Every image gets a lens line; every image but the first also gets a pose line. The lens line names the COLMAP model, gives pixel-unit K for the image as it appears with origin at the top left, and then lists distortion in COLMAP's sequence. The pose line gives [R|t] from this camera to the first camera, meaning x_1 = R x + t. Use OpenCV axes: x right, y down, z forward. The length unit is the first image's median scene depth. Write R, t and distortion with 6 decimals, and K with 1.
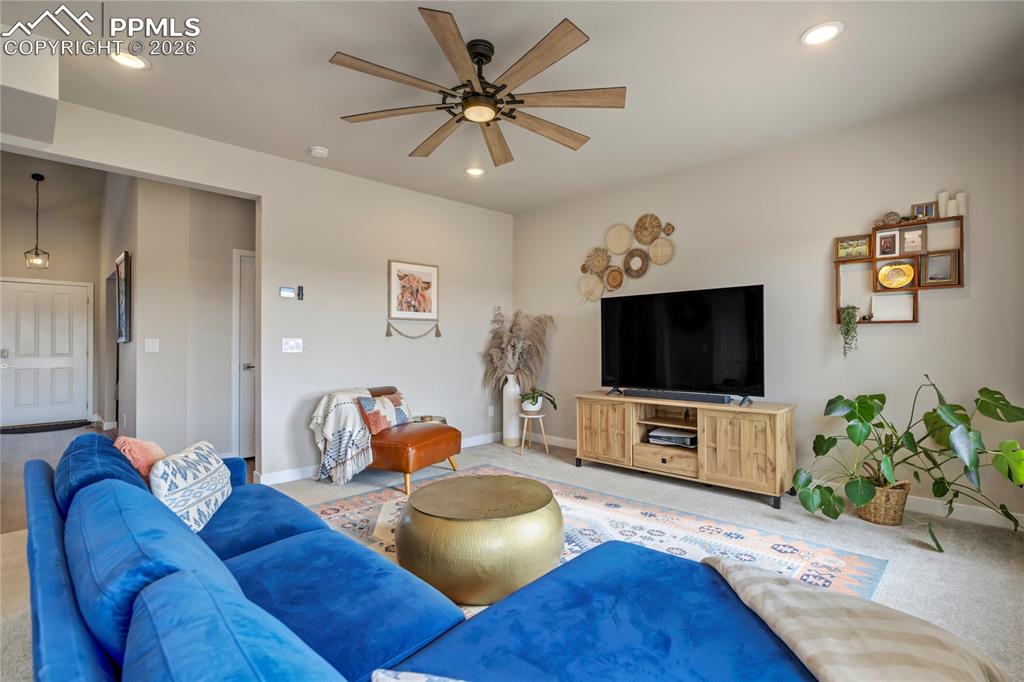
lens RADIAL K [[487.8, 0, 519.0], [0, 487.8, 343.3], [0, 0, 1]] dist [-0.038049, 0.021671]
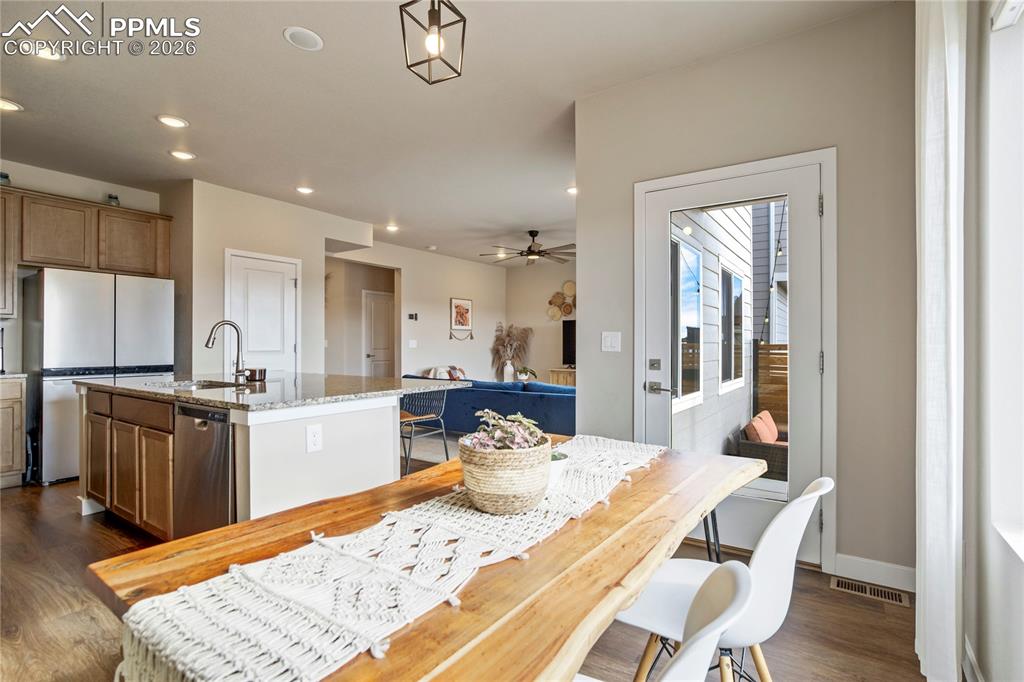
lens RADIAL K [[487.8, 0, 519.0], [0, 487.8, 343.3], [0, 0, 1]] dist [-0.038049, 0.021671]
pose [[0.984082, 0.002109, 0.177705, -0.441012], [-0.002179, 0.999998, 0.000196, 0.000768], [-0.177704, -0.000580, 0.984084, -1.131558]]
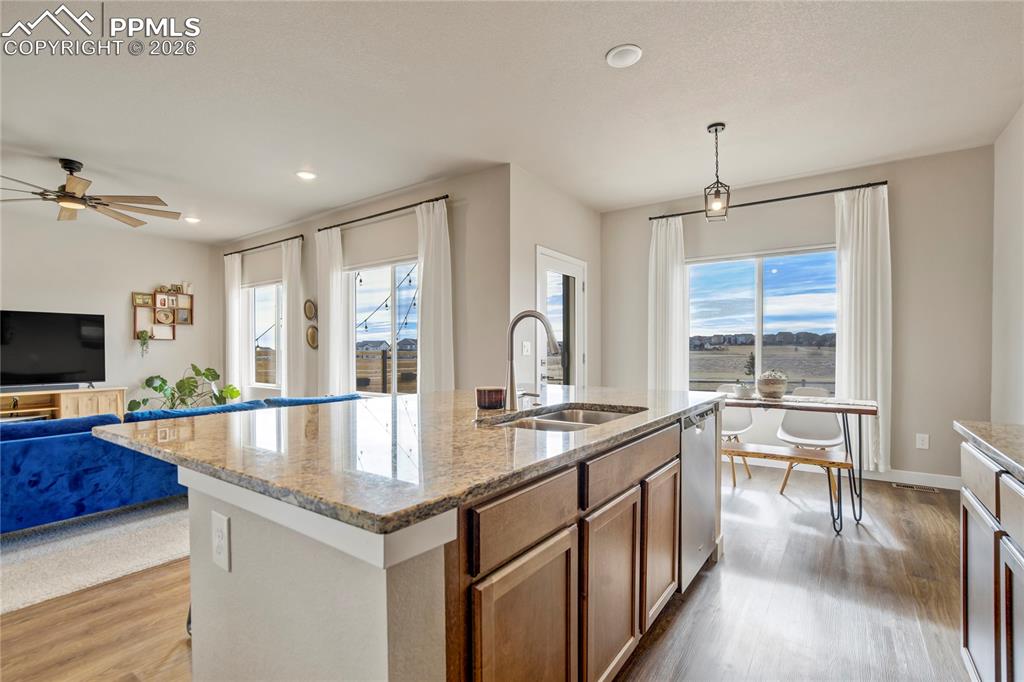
lens RADIAL K [[482.8, 0, 516.8], [0, 482.8, 356.7], [0, 0, 1]] dist [-0.036696, 0.023191]
pose [[-0.157264, -0.011010, 0.987495, -1.302107], [-0.001015, 0.999939, 0.010987, 0.004988], [-0.987556, 0.000726, -0.157266, -0.144436]]
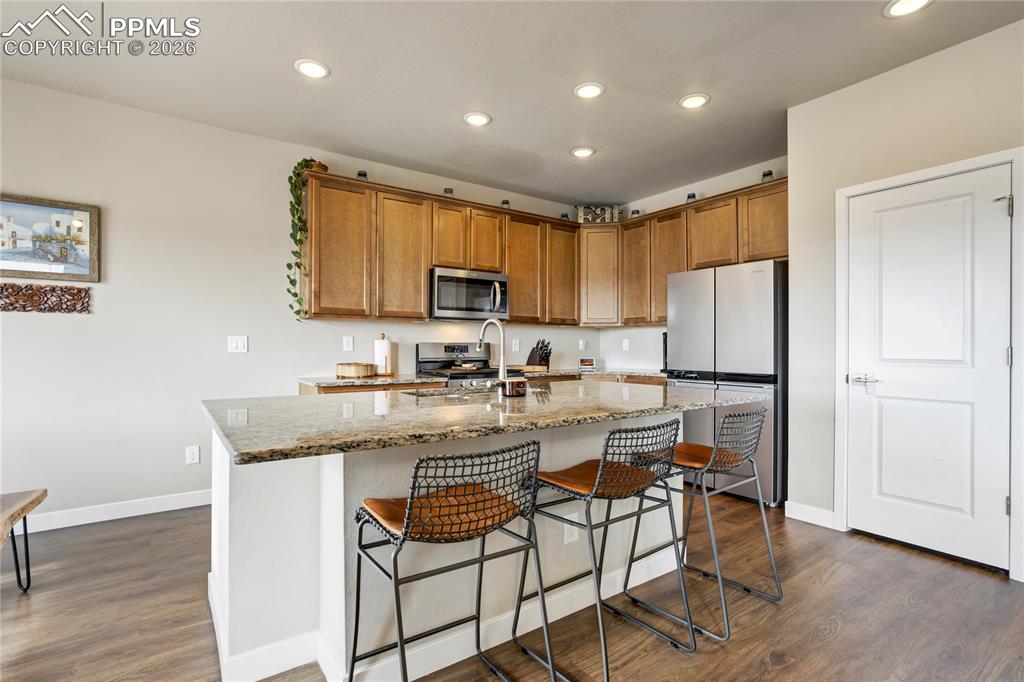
lens RADIAL K [[487.8, 0, 519.0], [0, 487.8, 343.3], [0, 0, 1]] dist [-0.038049, 0.021671]
pose [[-0.156262, -0.003956, -0.987708, -0.114334], [0.003007, 0.999985, -0.004481, 0.001533], [0.987711, -0.003670, -0.156247, -0.084765]]
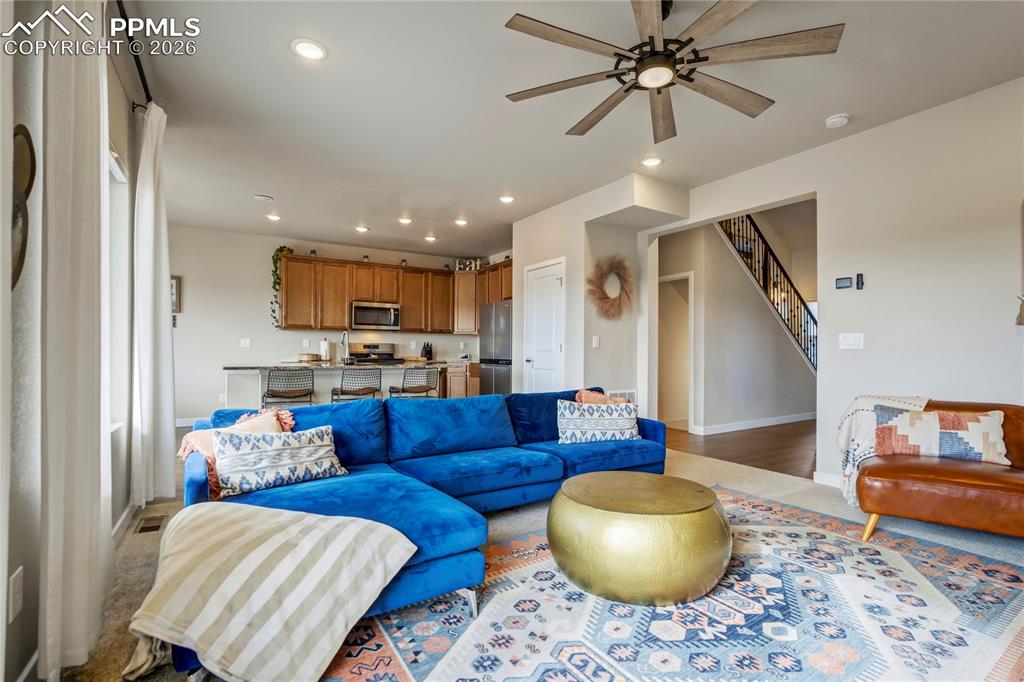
lens RADIAL K [[470.6, 0, 517.8], [0, 470.6, 354.1], [0, 0, 1]] dist [-0.014163, 0.000660]
pose [[-0.219351, 0.005032, -0.975633, 0.581340], [-0.002448, 0.999981, 0.005708, 0.028394], [0.975643, 0.003641, -0.219334, 0.654335]]
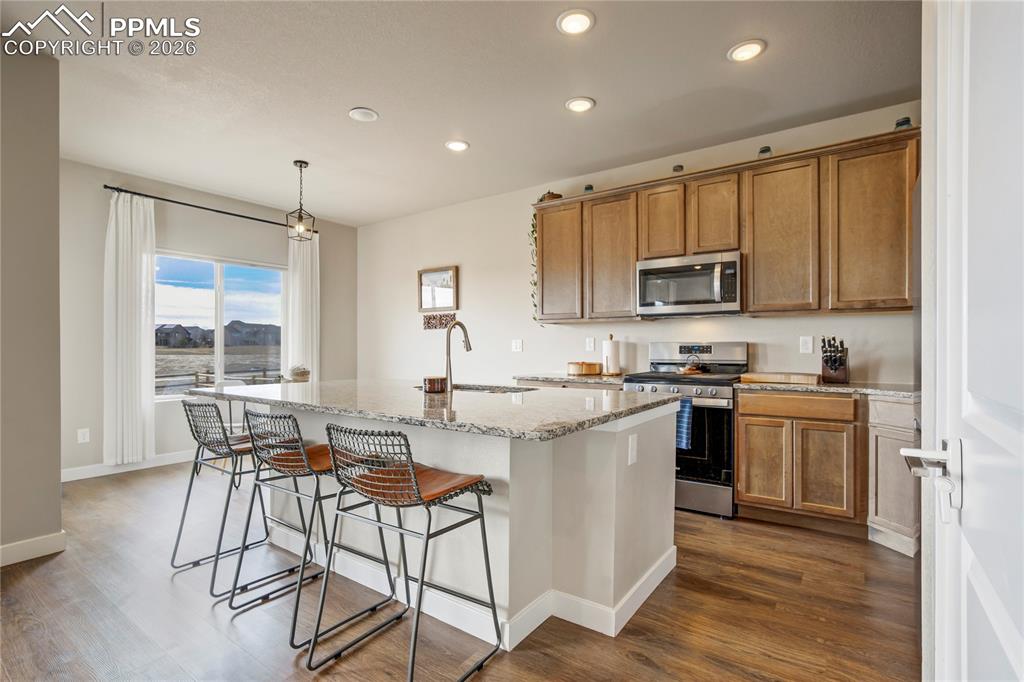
lens RADIAL K [[487.8, 0, 519.0], [0, 487.8, 343.3], [0, 0, 1]] dist [-0.038049, 0.021671]
pose [[-0.985813, 0.004230, -0.167792, -0.756376], [0.005538, 0.999958, -0.007329, 0.001846], [0.167754, -0.008154, -0.985795, 0.525301]]
